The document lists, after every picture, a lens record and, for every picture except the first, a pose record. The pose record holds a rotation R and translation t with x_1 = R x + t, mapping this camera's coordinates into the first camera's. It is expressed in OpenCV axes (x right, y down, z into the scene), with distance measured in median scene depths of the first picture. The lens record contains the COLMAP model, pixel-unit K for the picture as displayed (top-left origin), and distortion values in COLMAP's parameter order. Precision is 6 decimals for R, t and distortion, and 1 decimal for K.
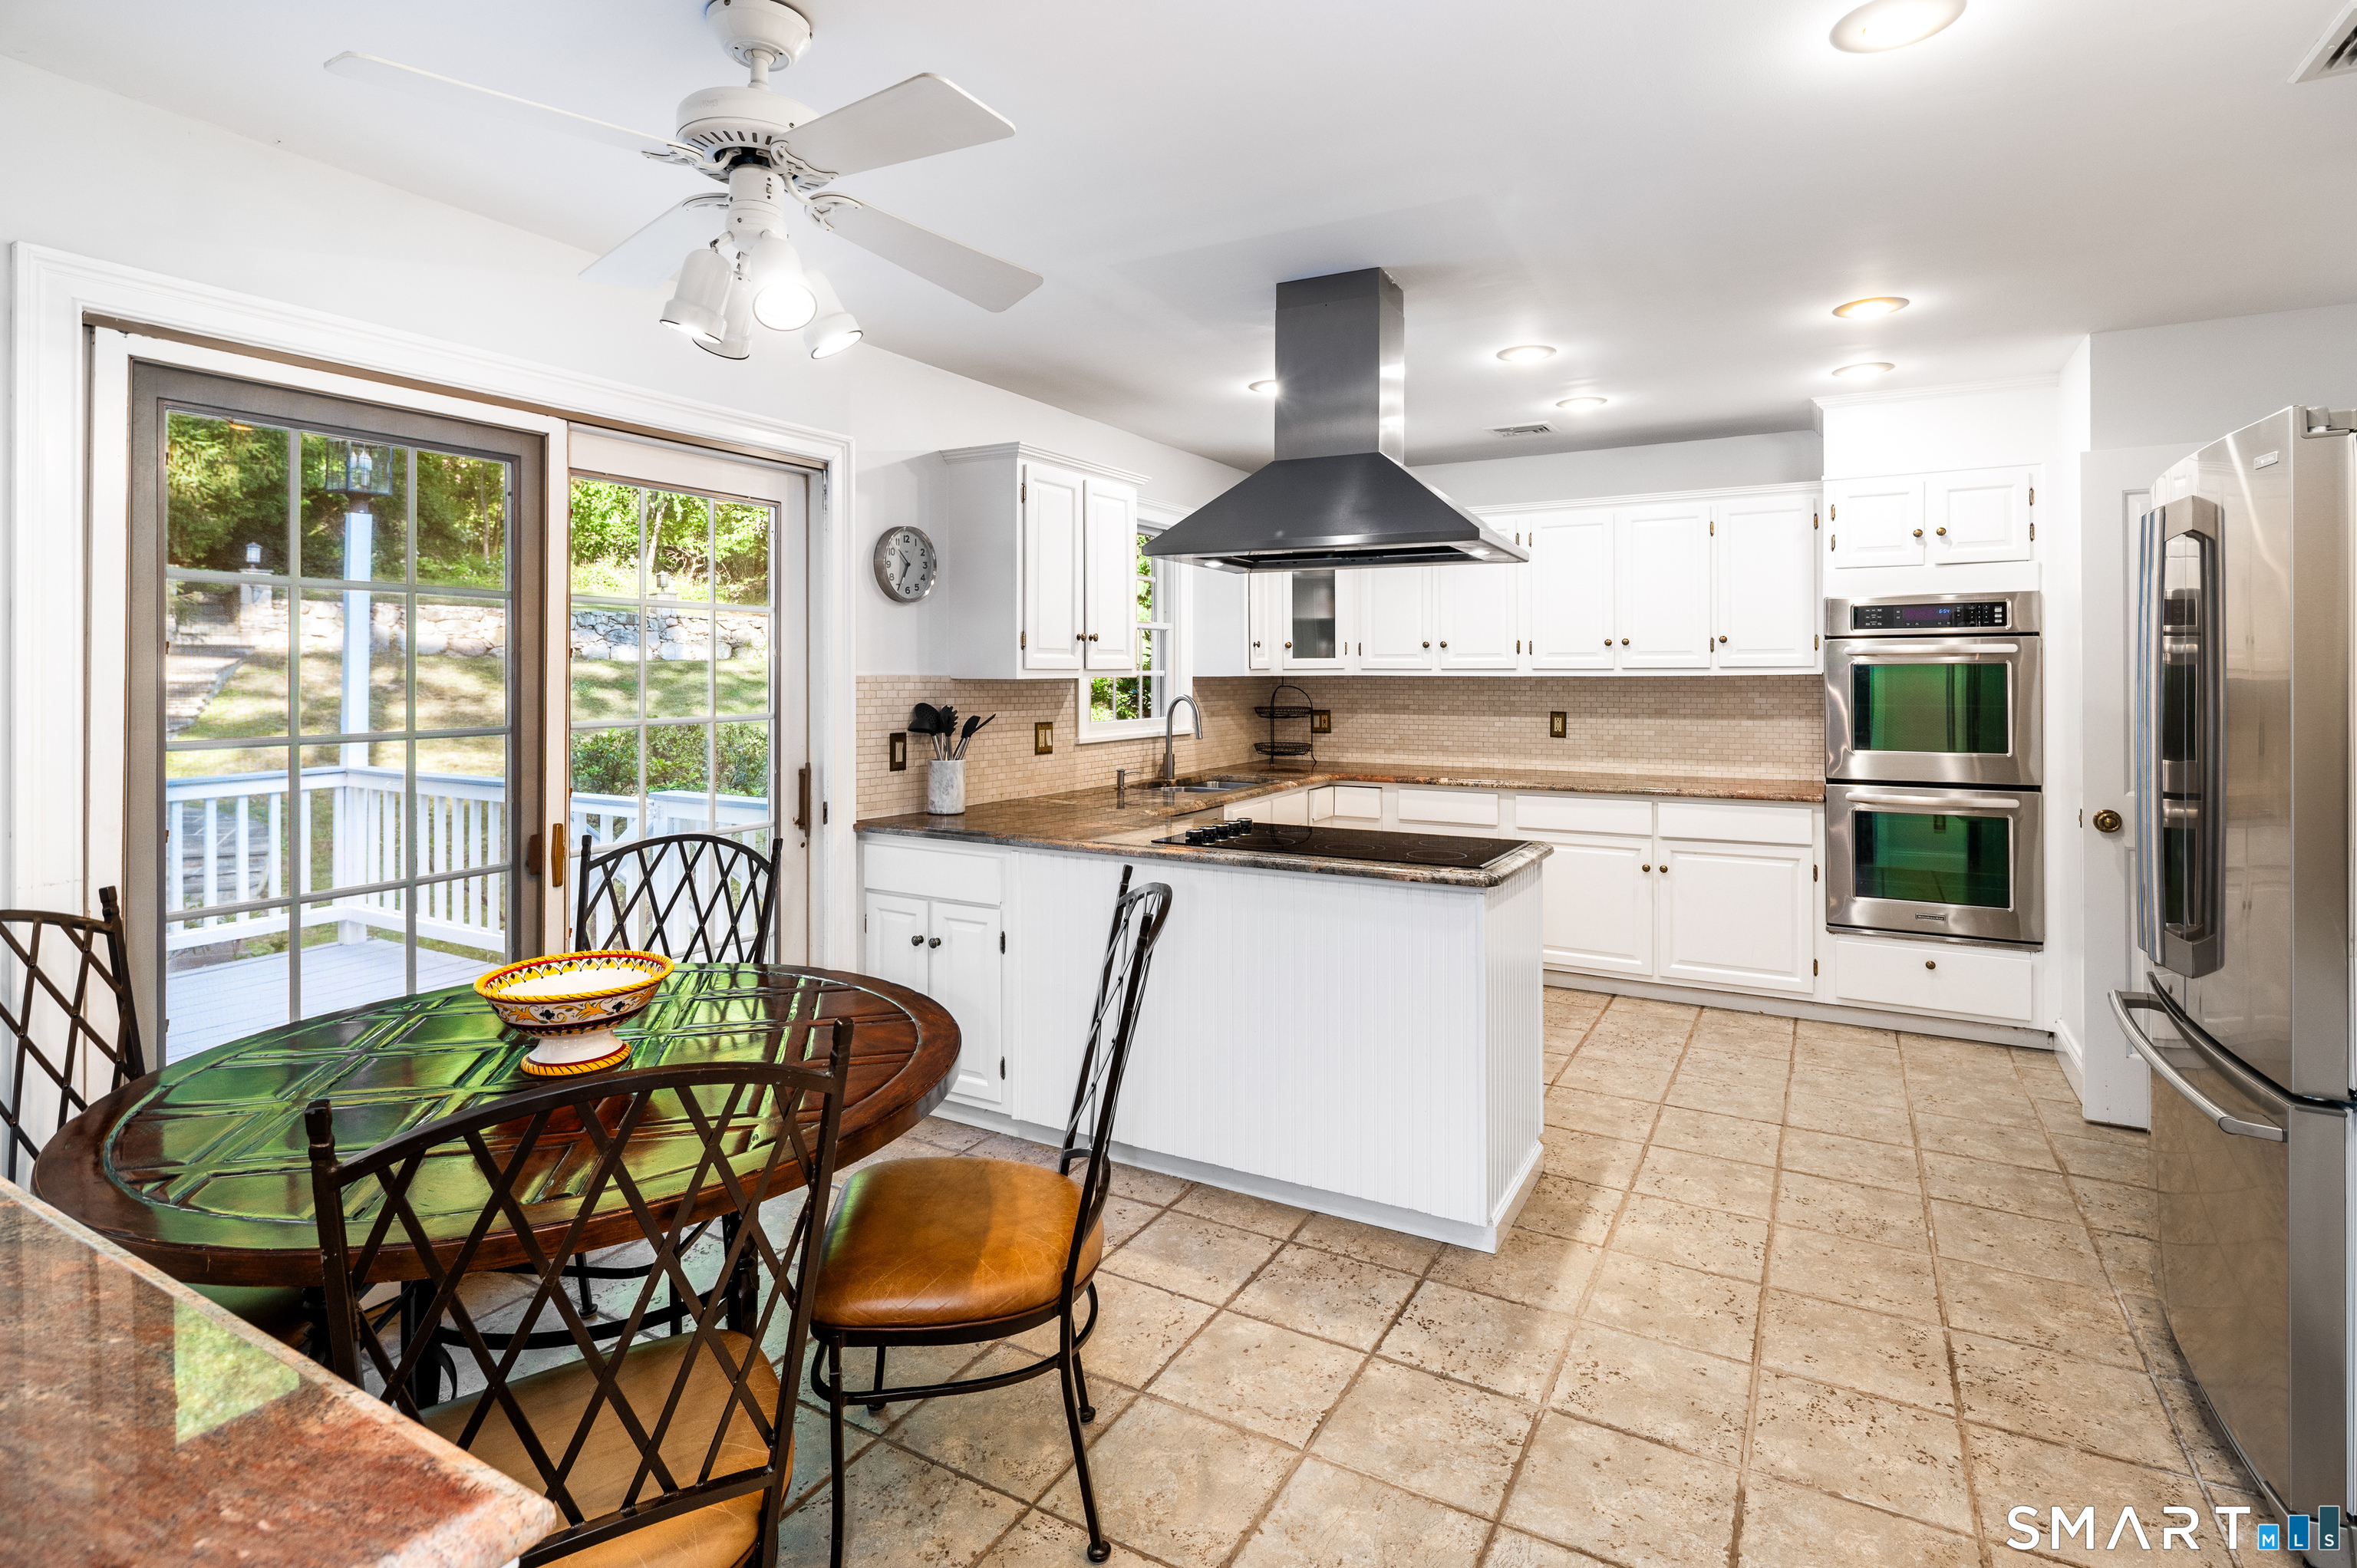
lens RADIAL K [[1148.2, 0, 1181.0], [0, 1148.2, 673.2], [0, 0, 1]] dist [0.002346, -0.000109]
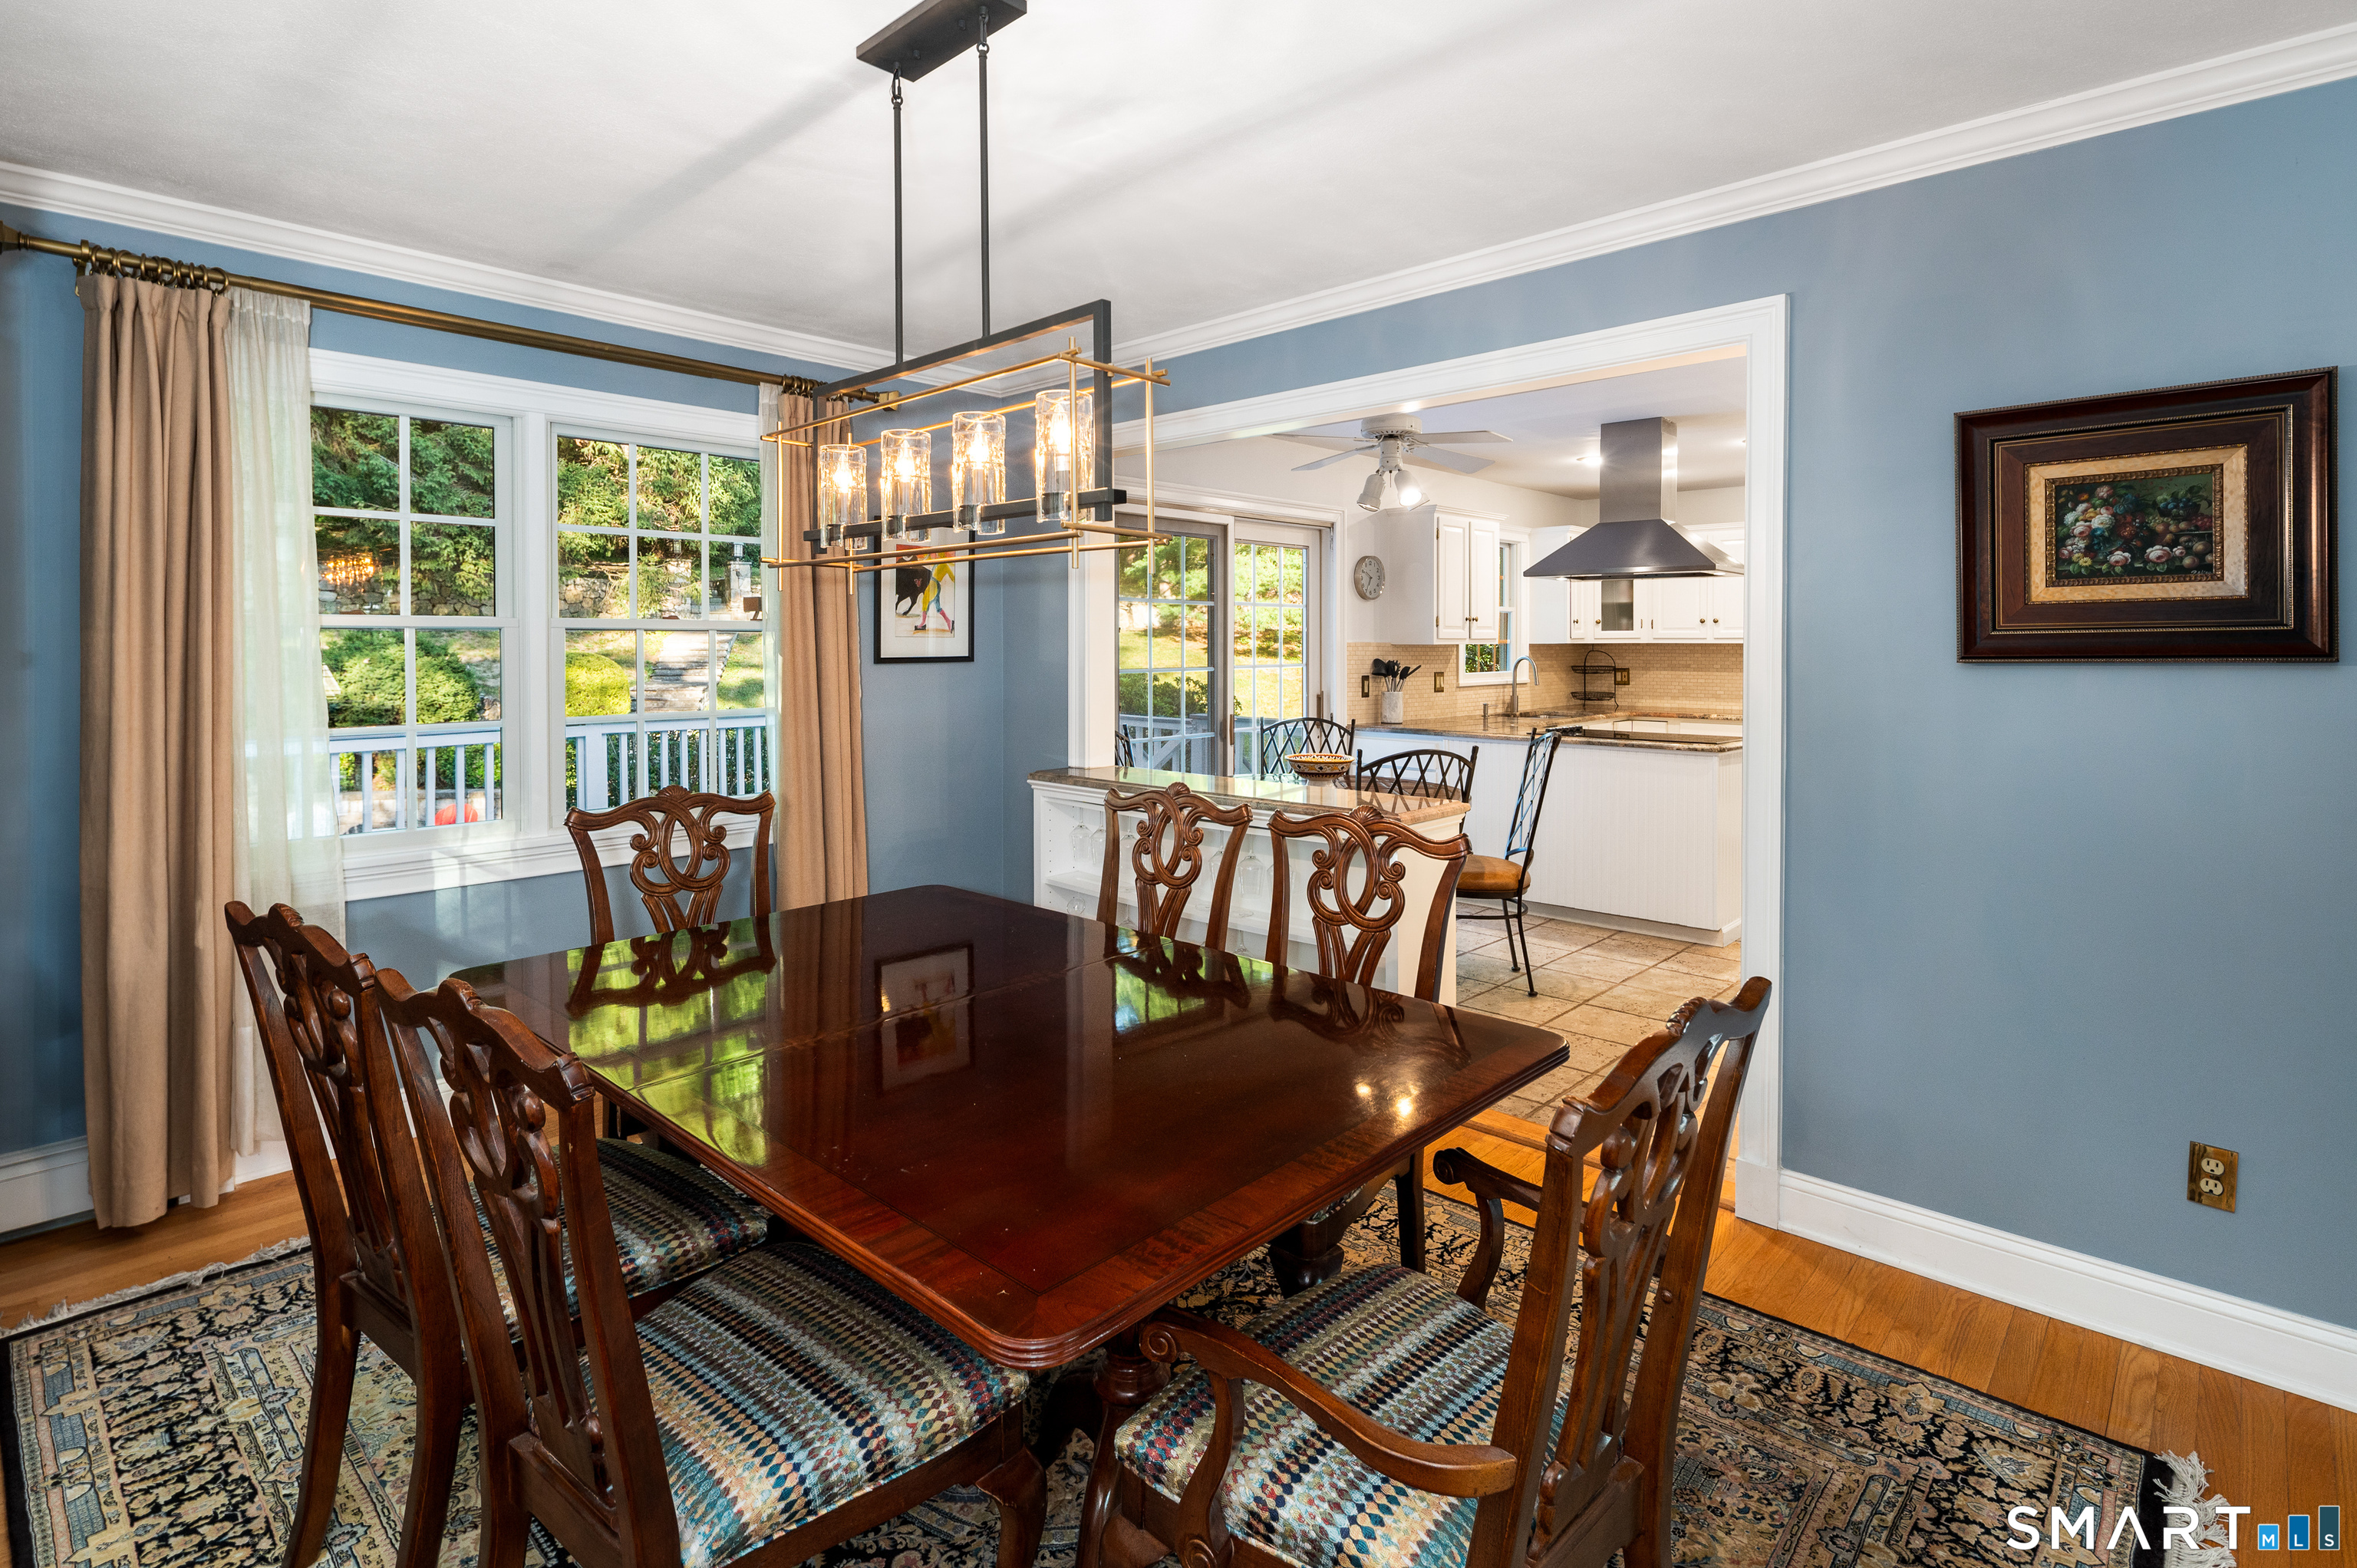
lens RADIAL K [[1154.8, 0, 1195.6], [0, 1154.8, 665.6], [0, 0, 1]] dist [0.008191, 0.000065]
pose [[0.974667, 0.003607, -0.223631, -0.105400], [0.000545, 0.999829, 0.018504, 0.004735], [0.223659, -0.018157, 0.974498, -0.737004]]
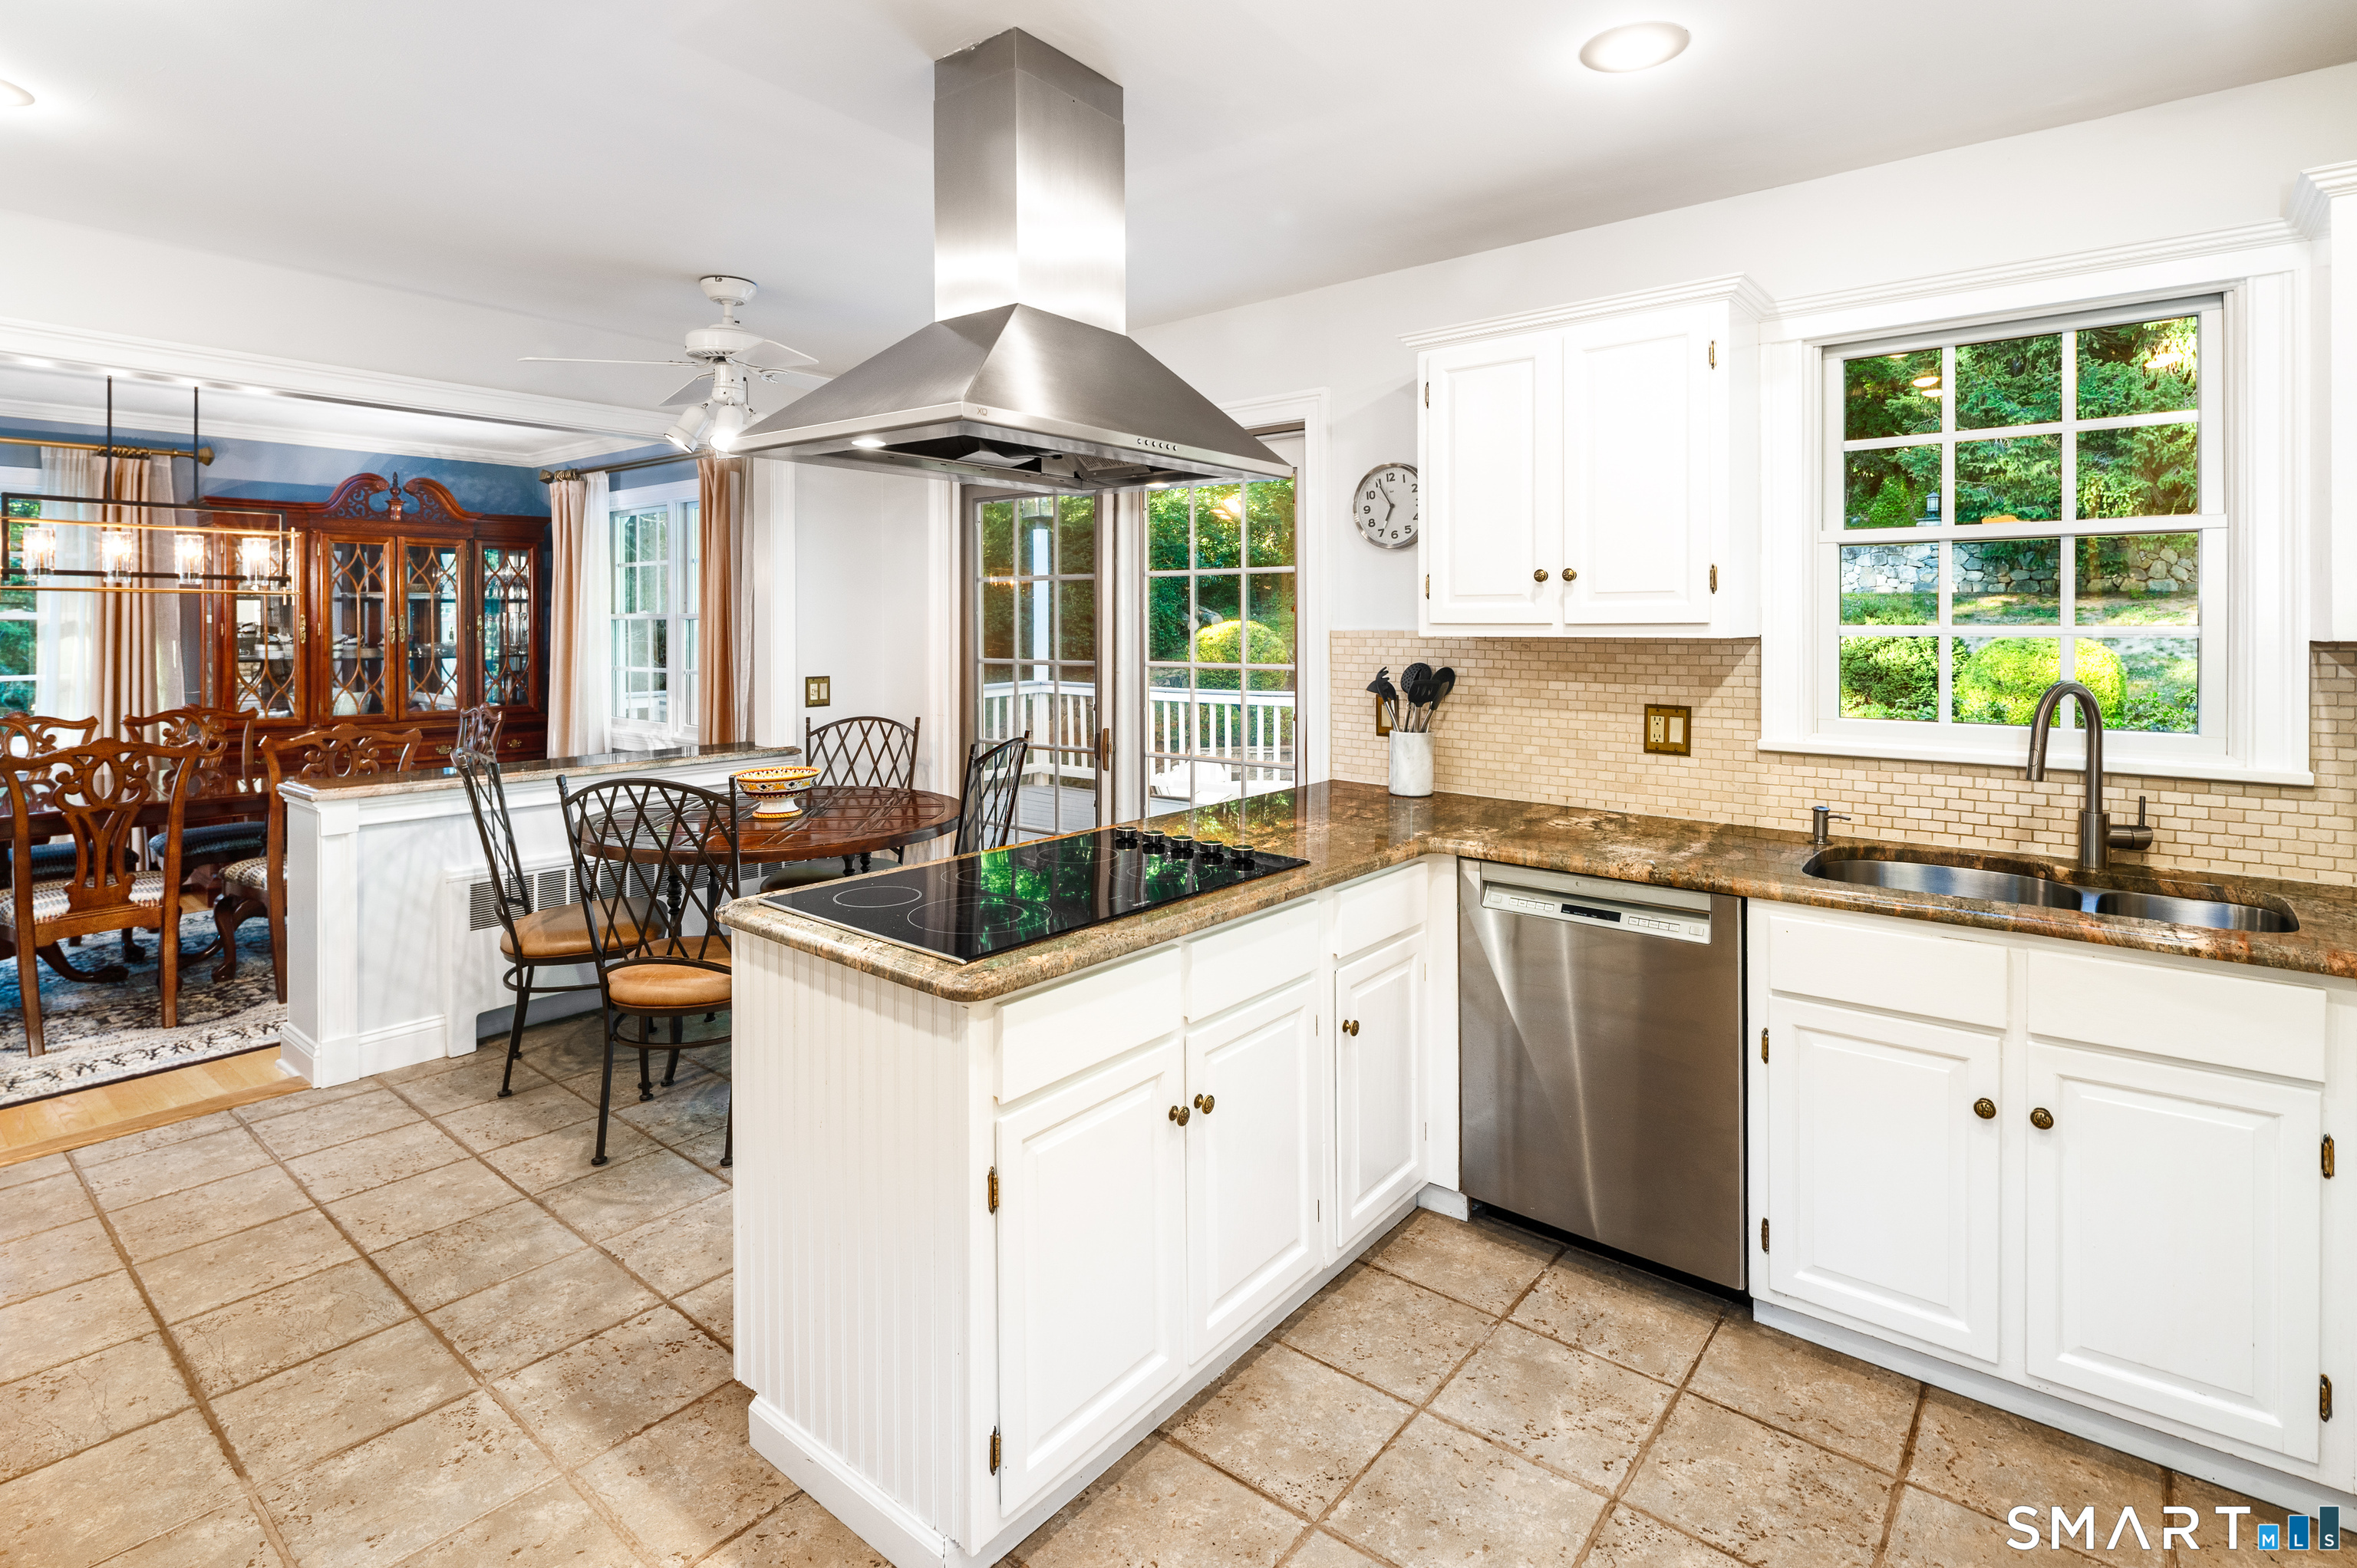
lens RADIAL K [[1147.2, 0, 1184.6], [0, 1147.2, 635.5], [0, 0, 1]] dist [0.000959, -0.001614]
pose [[-0.164235, 0.011151, -0.986358, 0.655220], [0.000201, 0.999936, 0.011271, -0.004311], [0.986421, 0.001653, -0.164227, 0.977092]]
